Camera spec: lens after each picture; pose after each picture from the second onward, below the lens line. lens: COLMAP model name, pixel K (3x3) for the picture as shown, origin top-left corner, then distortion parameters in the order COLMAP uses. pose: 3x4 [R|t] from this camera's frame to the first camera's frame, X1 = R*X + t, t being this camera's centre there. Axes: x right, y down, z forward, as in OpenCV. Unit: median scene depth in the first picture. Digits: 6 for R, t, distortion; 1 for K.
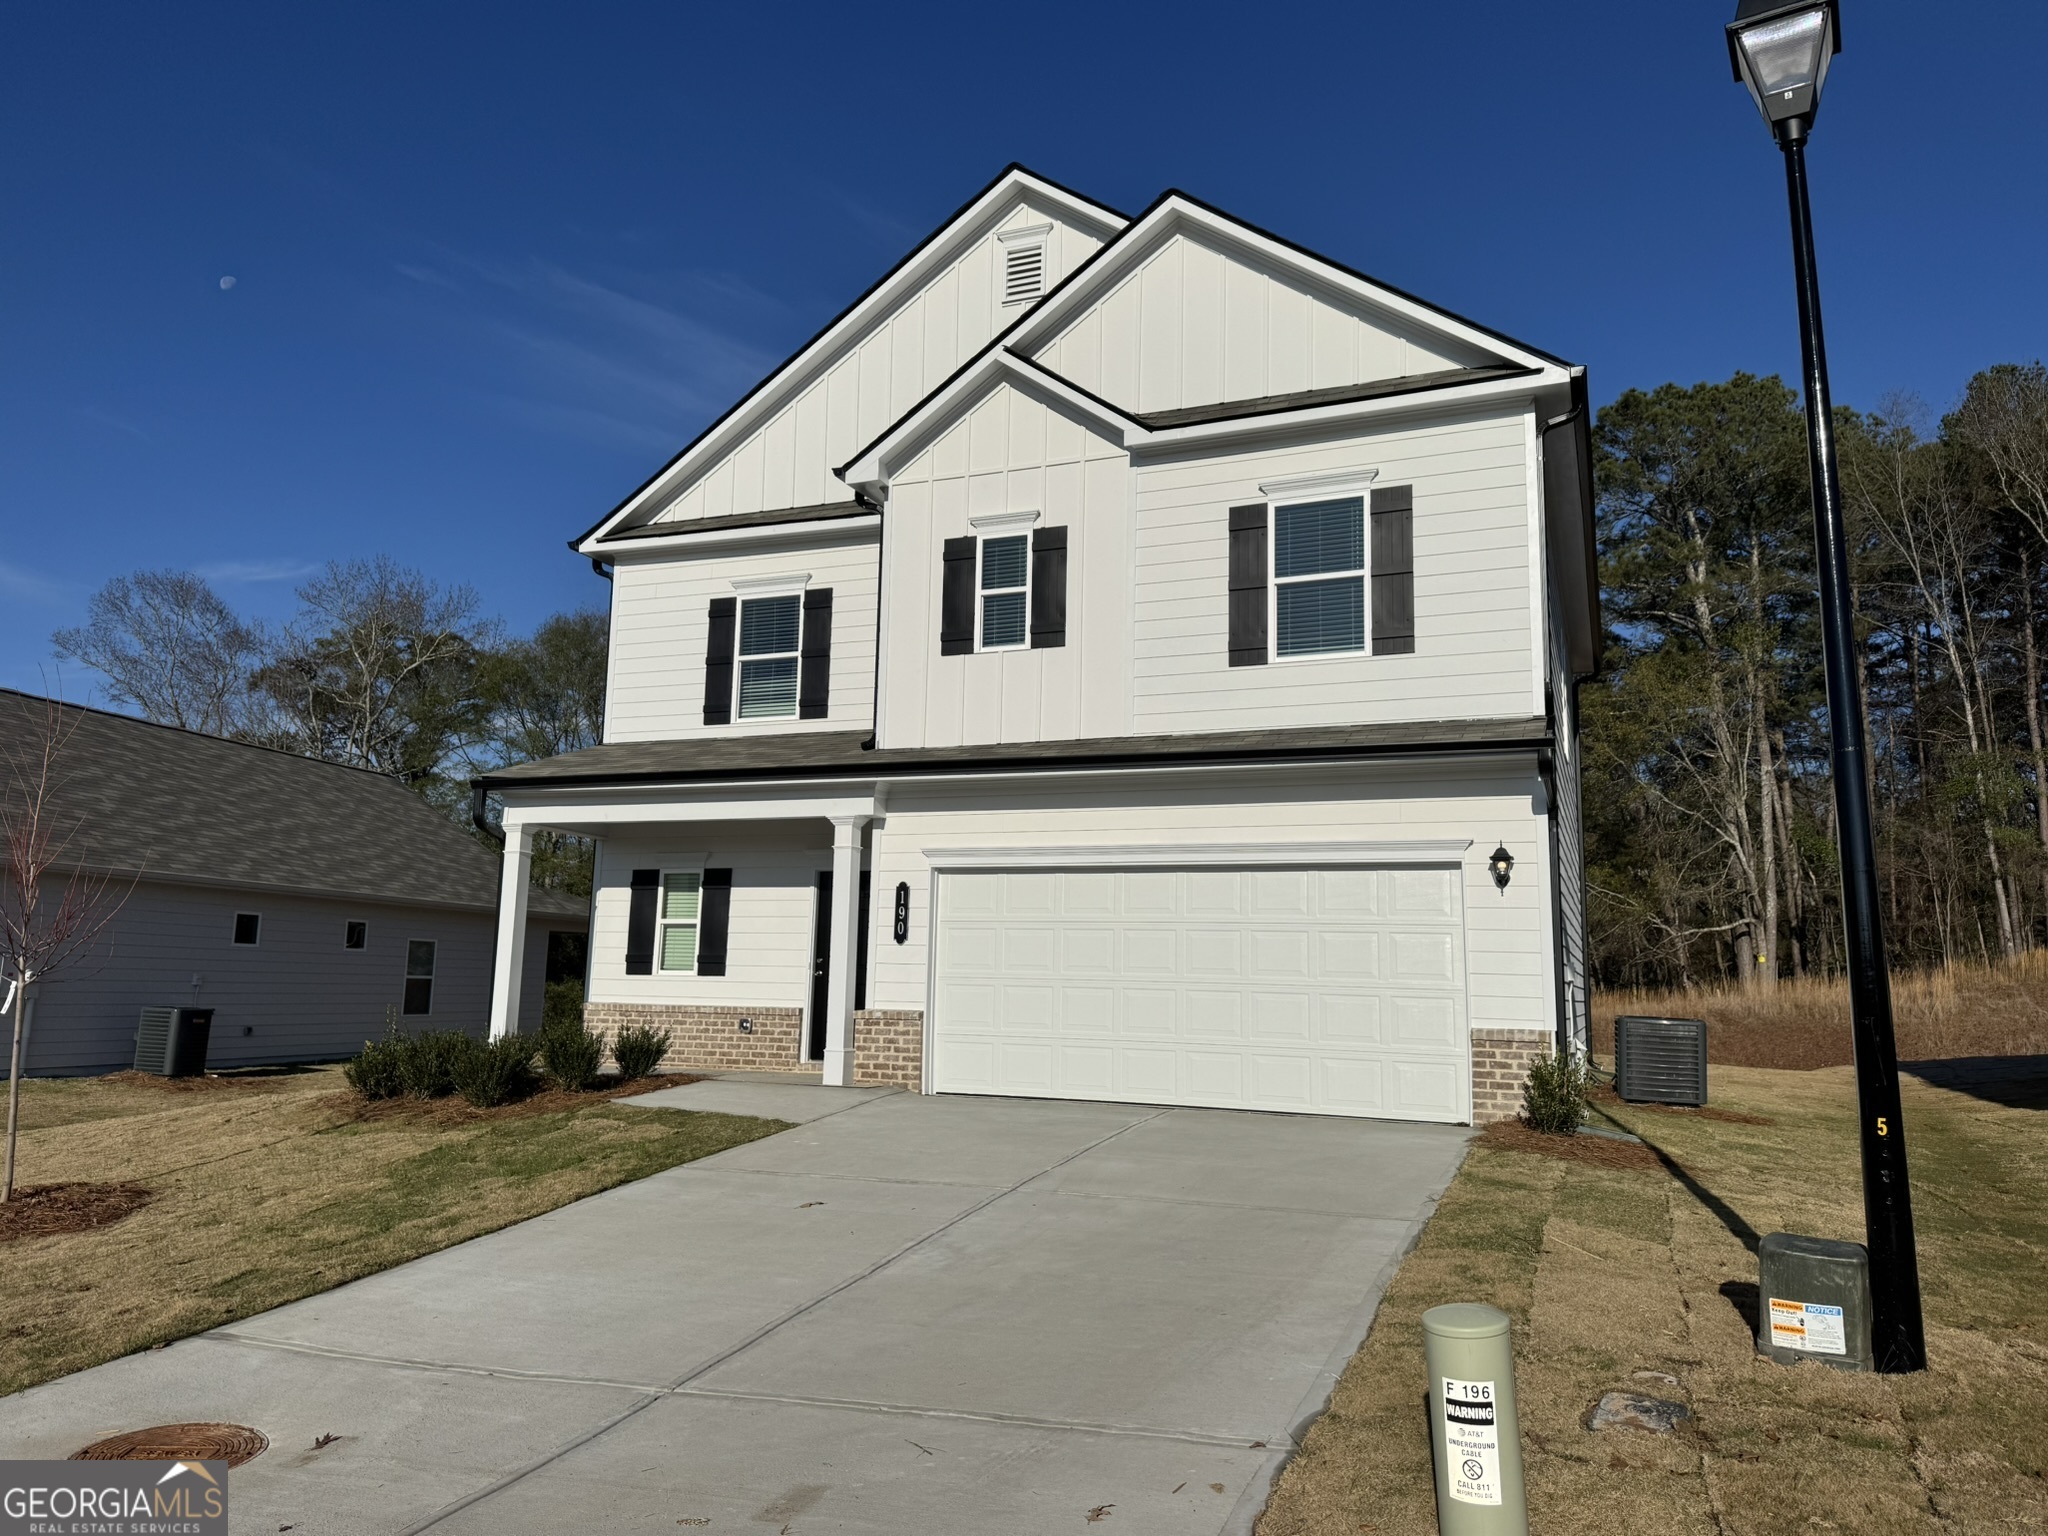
lens RADIAL K [[1420.3, 0, 1020.9], [0, 1420.3, 769.3], [0, 0, 1]] dist [0.030289, -0.006582]
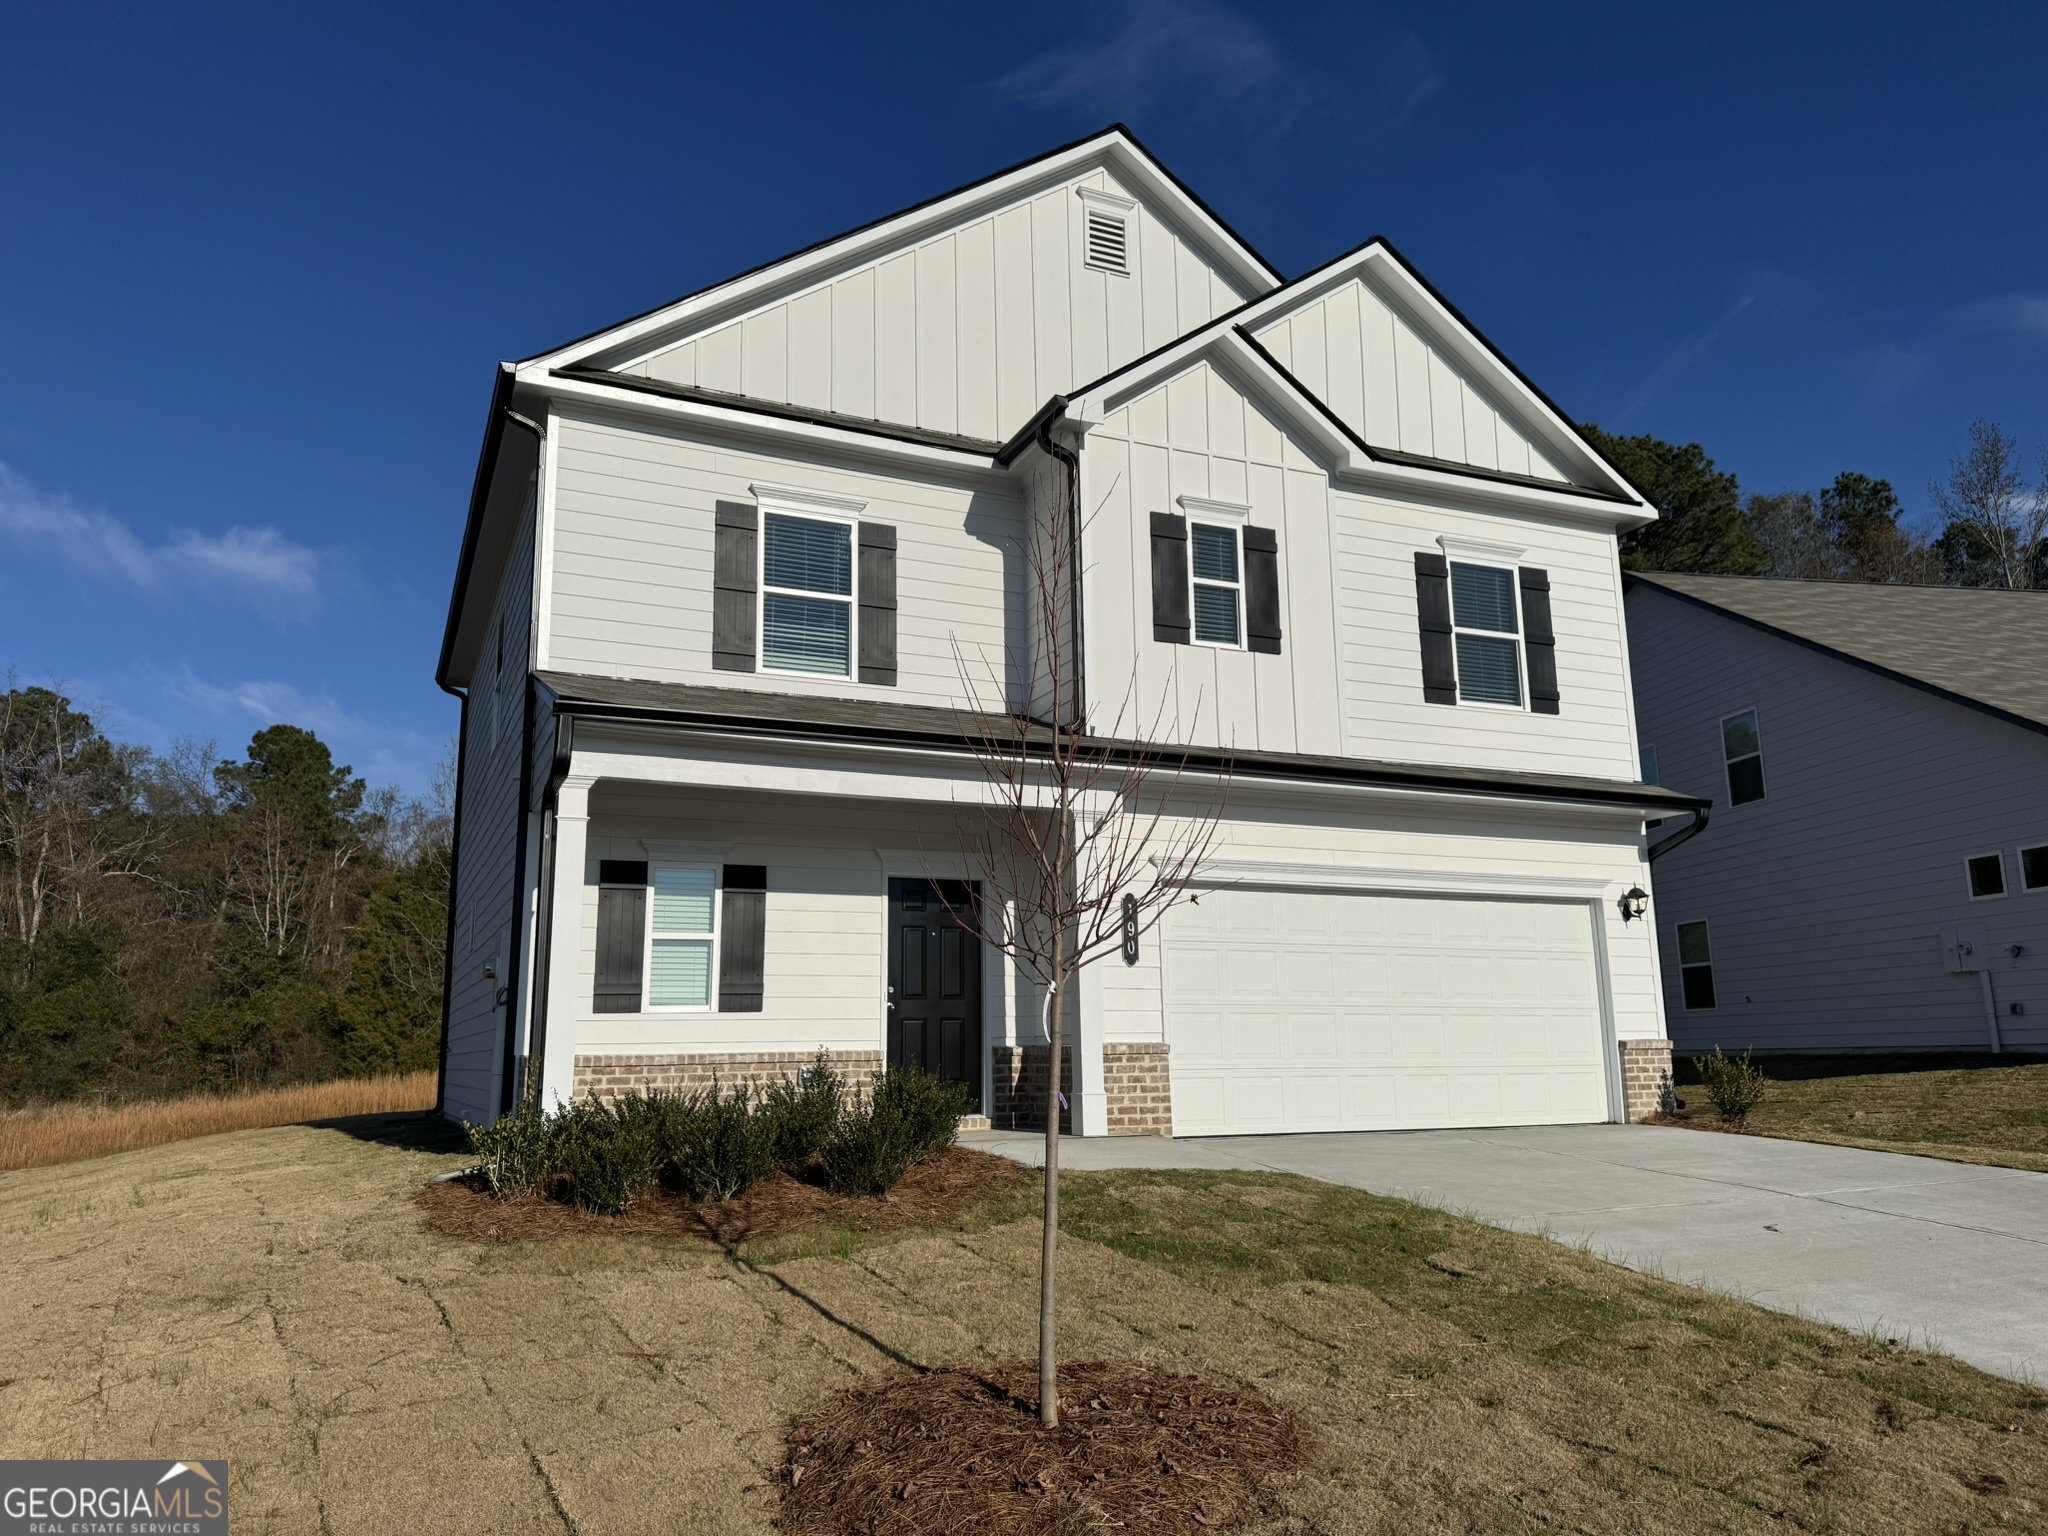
lens RADIAL K [[1420.3, 0, 1011.3], [0, 1420.3, 777.4], [0, 0, 1]] dist [0.030289, -0.006582]
pose [[0.692183, 0.107102, 0.713731, -0.752147], [-0.080438, 0.994215, -0.071181, 0.076348], [-0.717226, -0.008141, 0.696794, 0.453315]]
